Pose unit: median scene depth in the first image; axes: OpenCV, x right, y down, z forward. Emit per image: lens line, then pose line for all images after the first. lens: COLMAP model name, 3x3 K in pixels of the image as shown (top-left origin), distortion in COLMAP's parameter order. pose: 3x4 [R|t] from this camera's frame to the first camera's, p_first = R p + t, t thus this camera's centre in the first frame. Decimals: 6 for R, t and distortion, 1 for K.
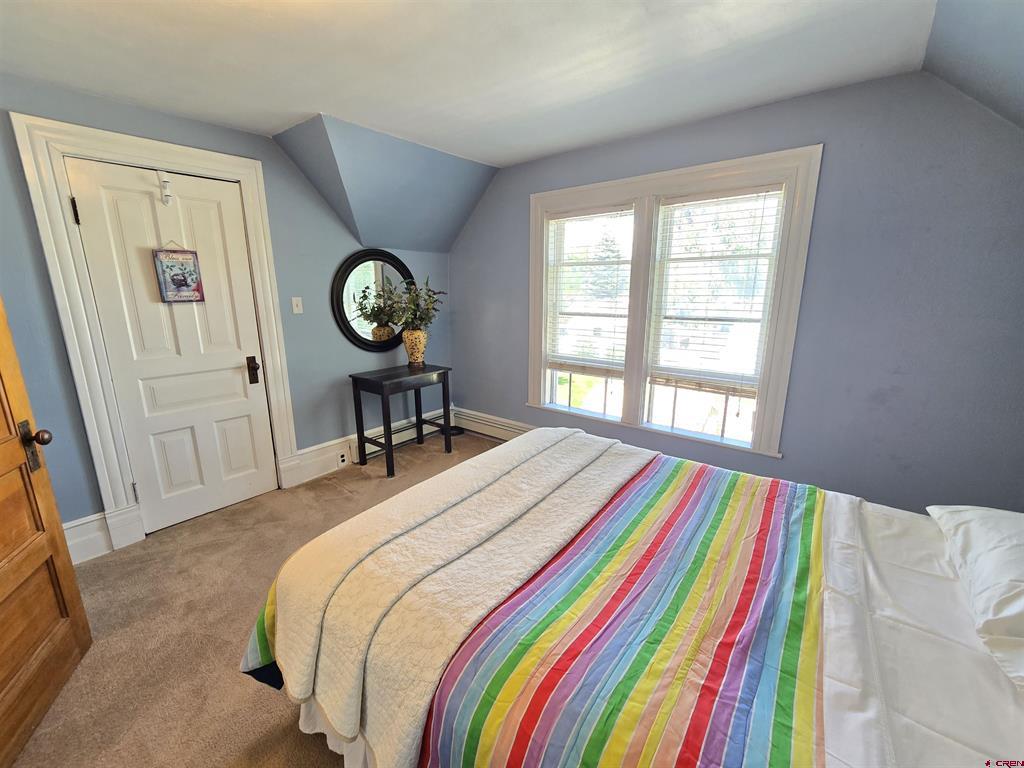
lens RADIAL K [[422.8, 0, 511.4], [0, 422.8, 388.9], [0, 0, 1]] dist [-0.004455, 0.000636]
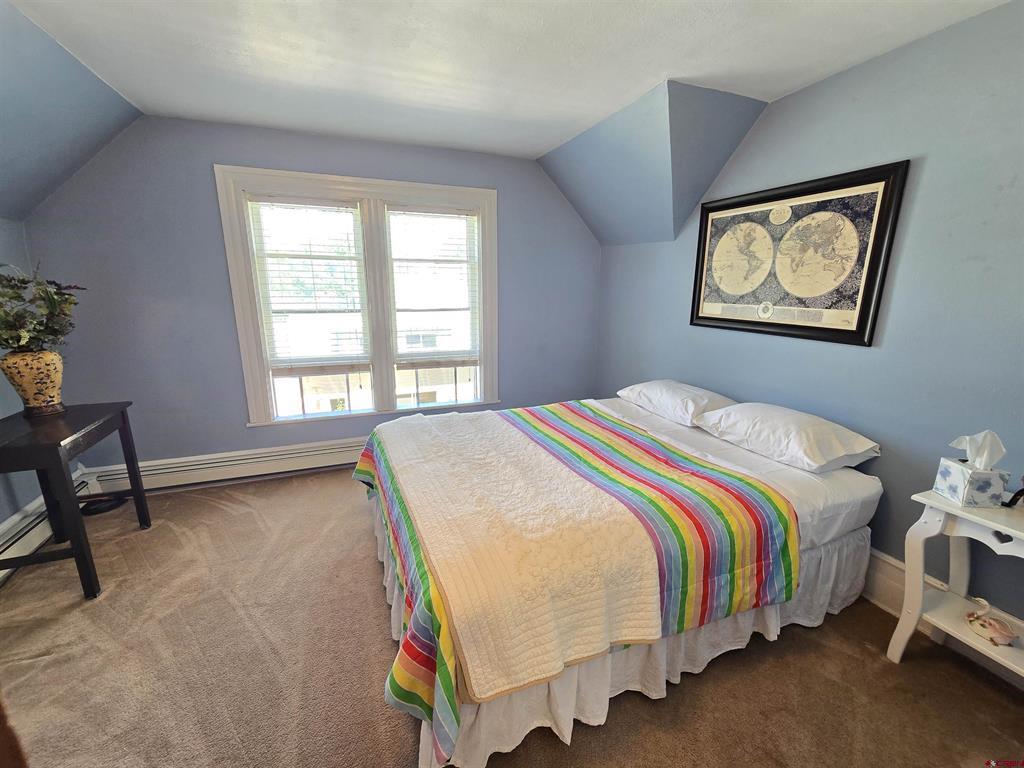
lens RADIAL K [[422.8, 0, 511.4], [0, 422.8, 388.9], [0, 0, 1]] dist [-0.004455, 0.000636]
pose [[0.492550, -0.195636, 0.848010, -0.490715], [0.193443, 0.974641, 0.112492, -0.033153], [-0.848513, 0.108633, 0.517904, 0.181757]]
